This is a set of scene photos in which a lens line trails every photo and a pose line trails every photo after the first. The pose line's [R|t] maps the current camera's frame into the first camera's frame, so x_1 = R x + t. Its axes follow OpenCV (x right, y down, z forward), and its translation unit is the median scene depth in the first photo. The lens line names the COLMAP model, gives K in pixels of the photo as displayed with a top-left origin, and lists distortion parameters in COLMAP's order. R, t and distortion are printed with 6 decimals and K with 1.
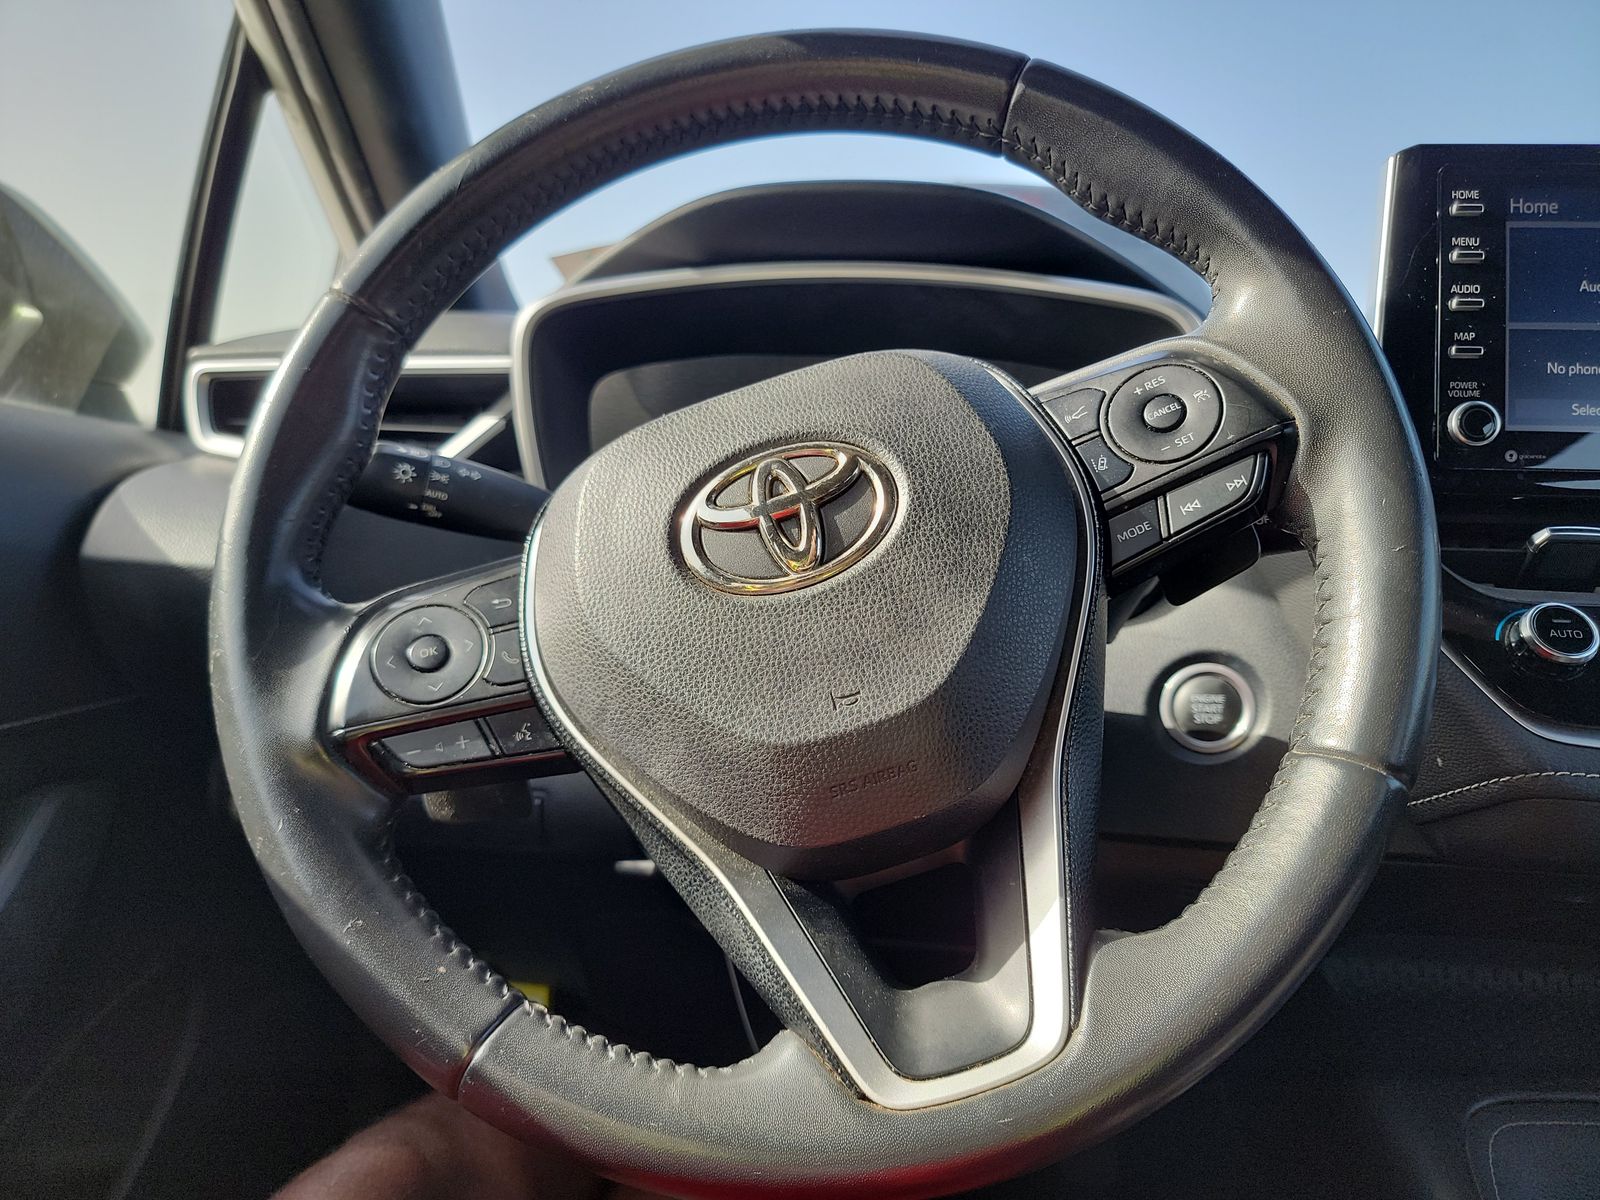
lens RADIAL K [[1107.8, 0, 799.0], [0, 1107.8, 597.9], [0, 0, 1]] dist [0.006821, 0.001239]
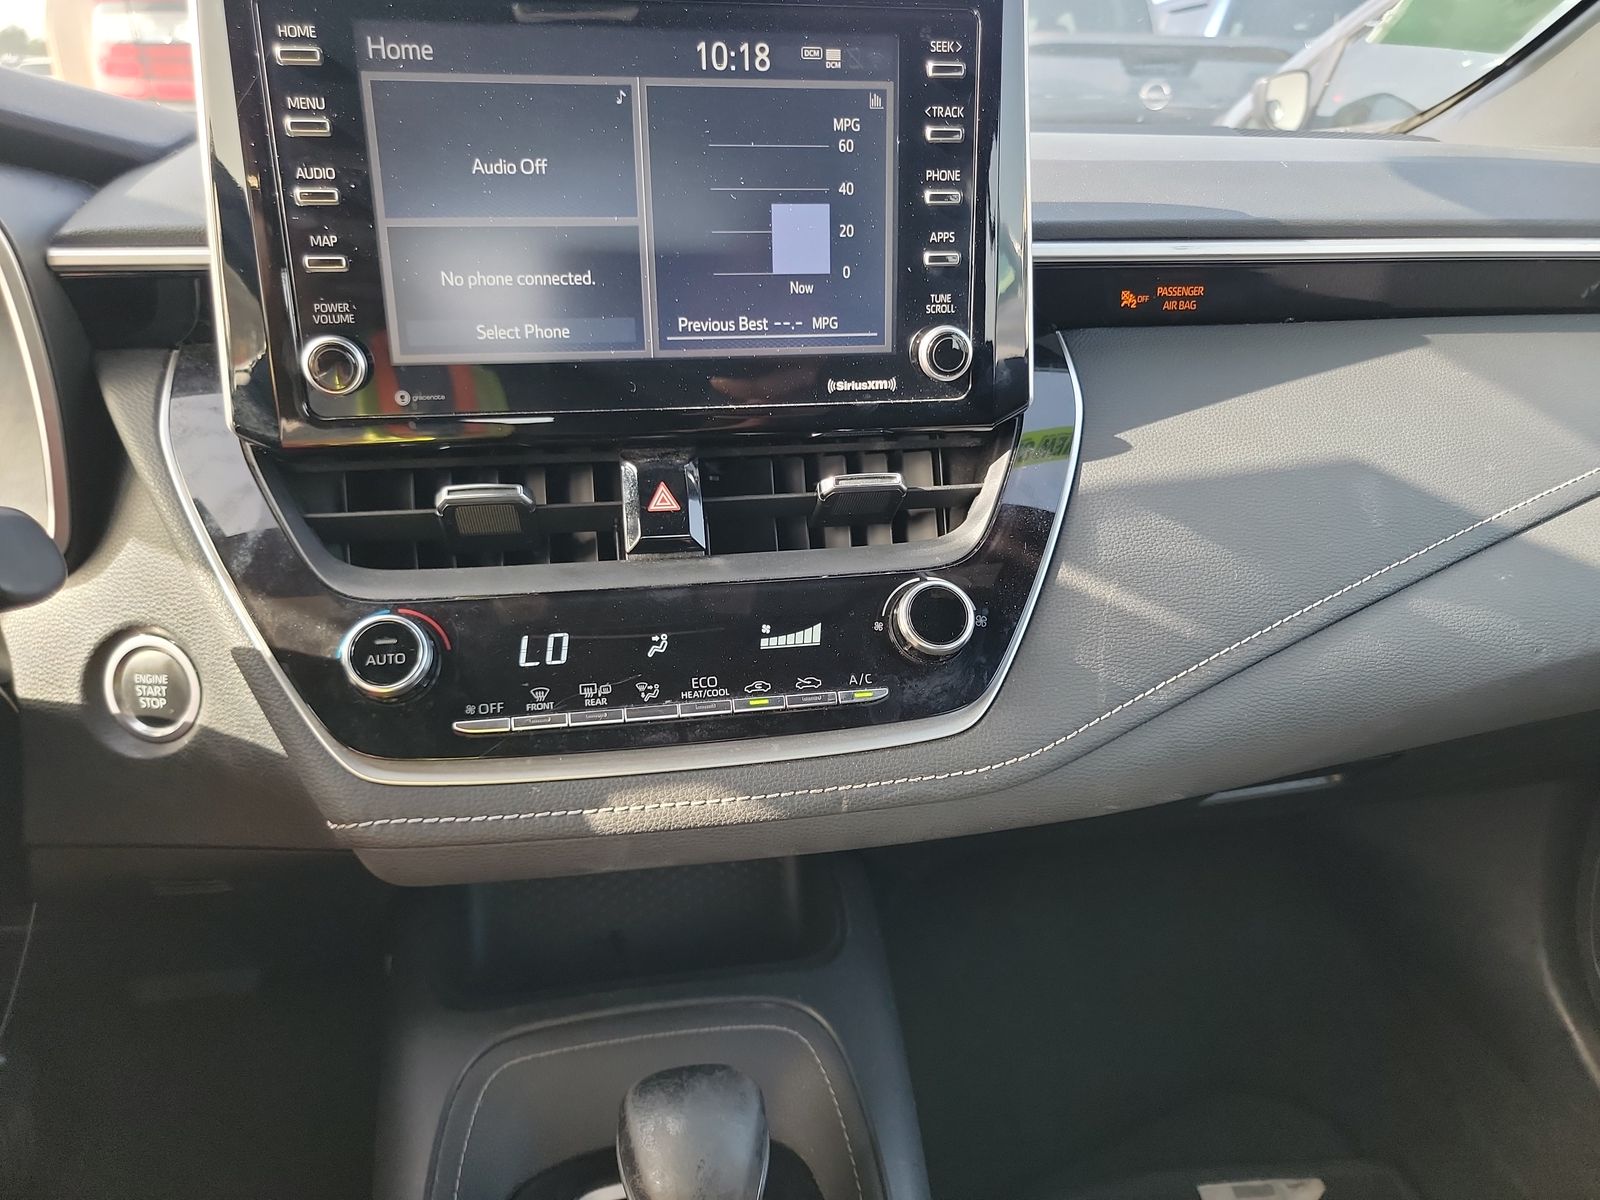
lens RADIAL K [[1107.8, 0, 800.7], [0, 1107.8, 601.6], [0, 0, 1]] dist [0.006821, 0.001239]
pose [[0.952891, -0.131276, 0.273432, 0.668273], [0.033617, 0.941641, 0.334935, -0.245485], [-0.301444, -0.309965, 0.901695, 0.136536]]
